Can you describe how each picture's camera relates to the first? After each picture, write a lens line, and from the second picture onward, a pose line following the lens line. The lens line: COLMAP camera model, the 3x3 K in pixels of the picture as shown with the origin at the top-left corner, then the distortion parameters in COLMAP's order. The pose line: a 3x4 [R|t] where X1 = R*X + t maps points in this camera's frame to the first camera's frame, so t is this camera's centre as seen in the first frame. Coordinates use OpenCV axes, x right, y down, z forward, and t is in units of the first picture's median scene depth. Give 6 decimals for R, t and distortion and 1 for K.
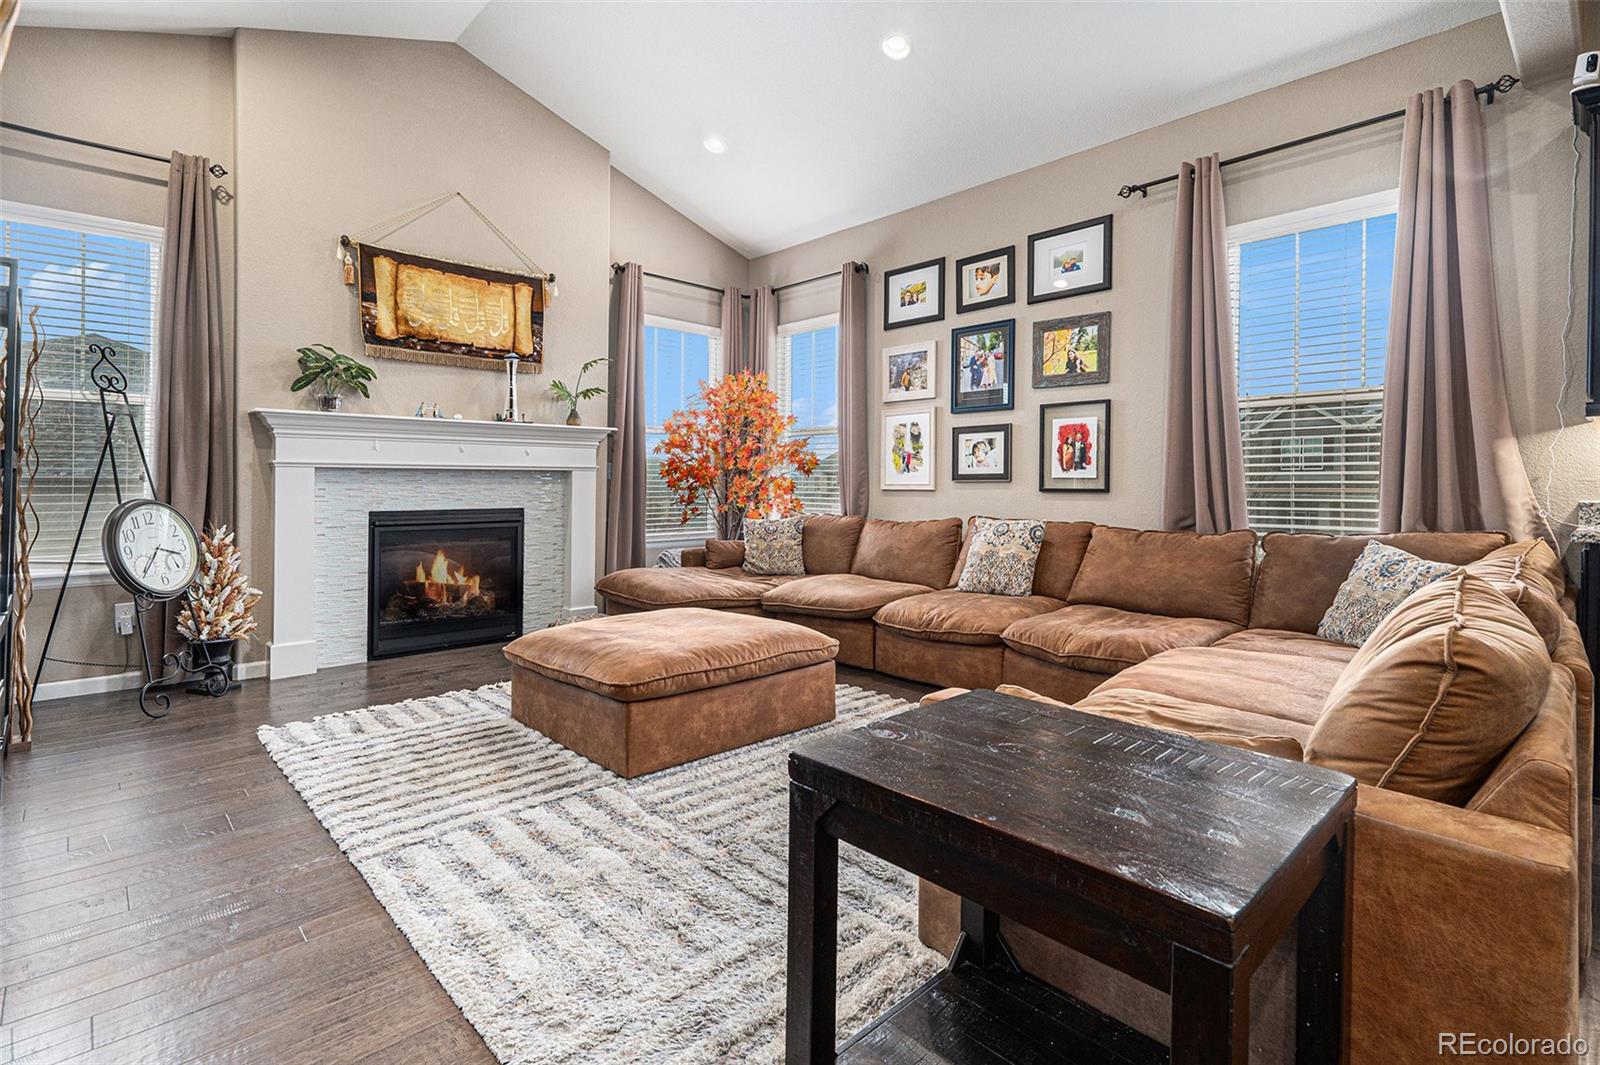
lens RADIAL K [[771.7, 0, 801.7], [0, 771.7, 489.0], [0, 0, 1]] dist [0.004995, 0.000496]
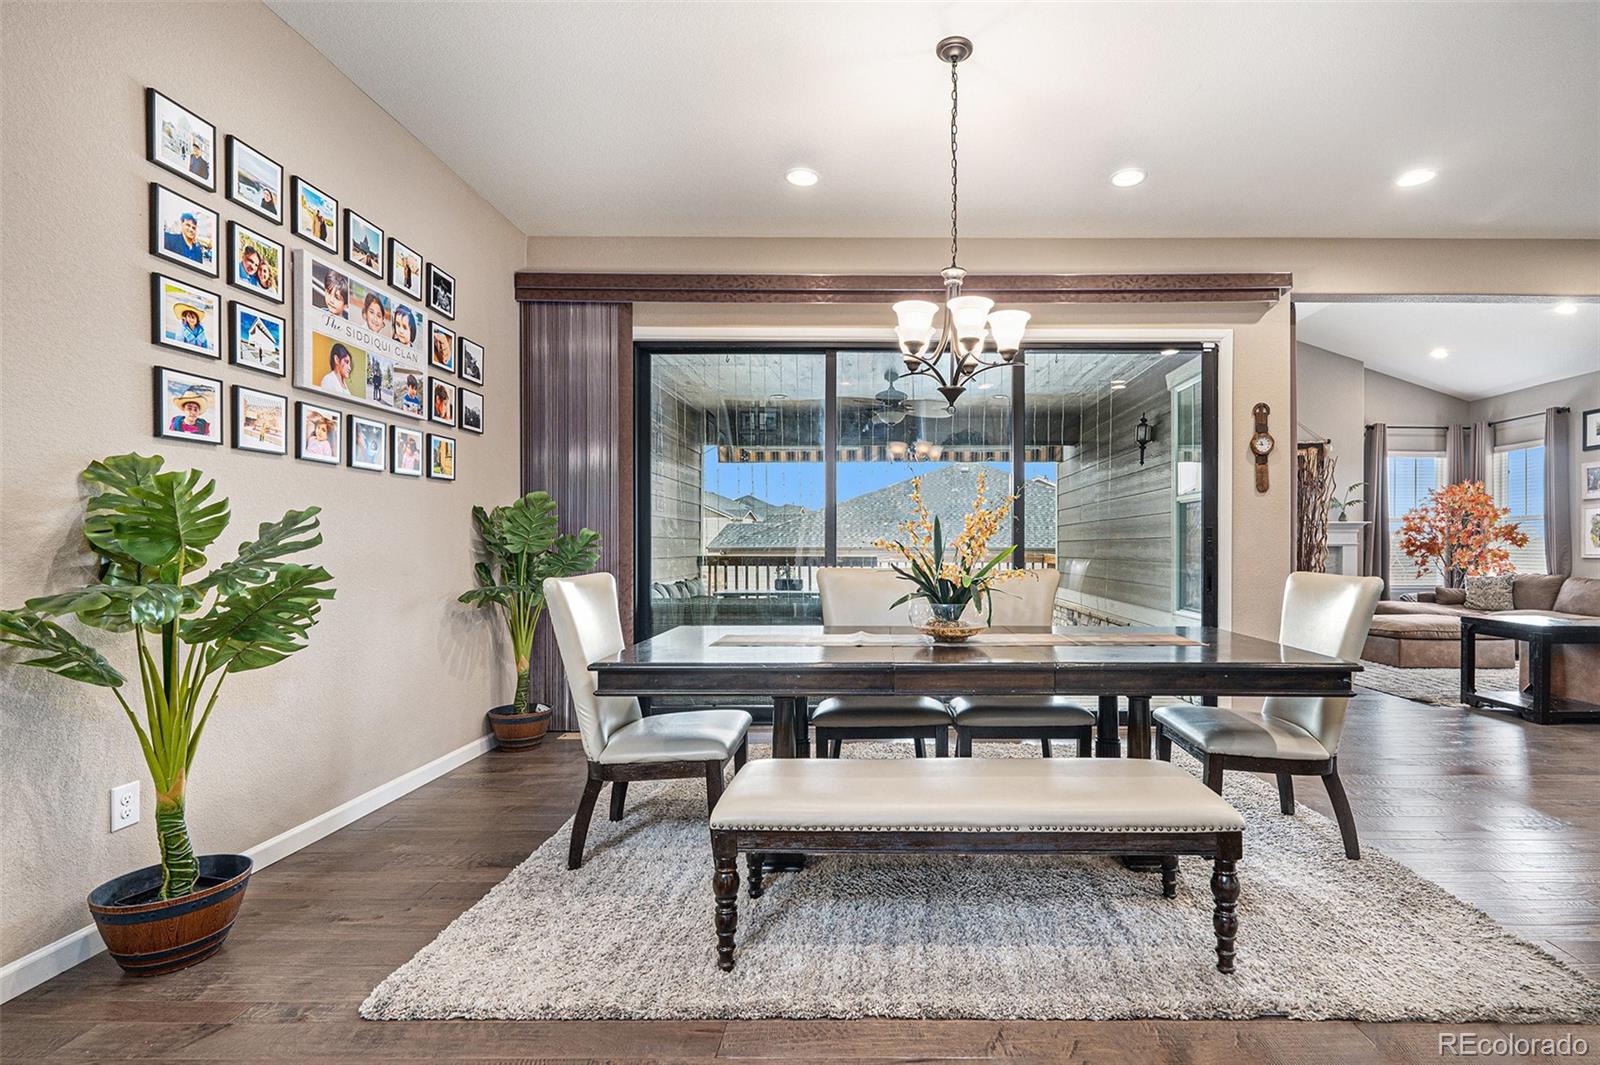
lens RADIAL K [[739.0, 0, 884.4], [0, 739.0, 535.4], [0, 0, 1]] dist [0.008835, 0.000196]
pose [[0.724000, -0.014324, -0.689651, 0.124963], [-0.001270, 0.999755, -0.022099, -0.009387], [0.689799, 0.016875, 0.723804, -1.010967]]
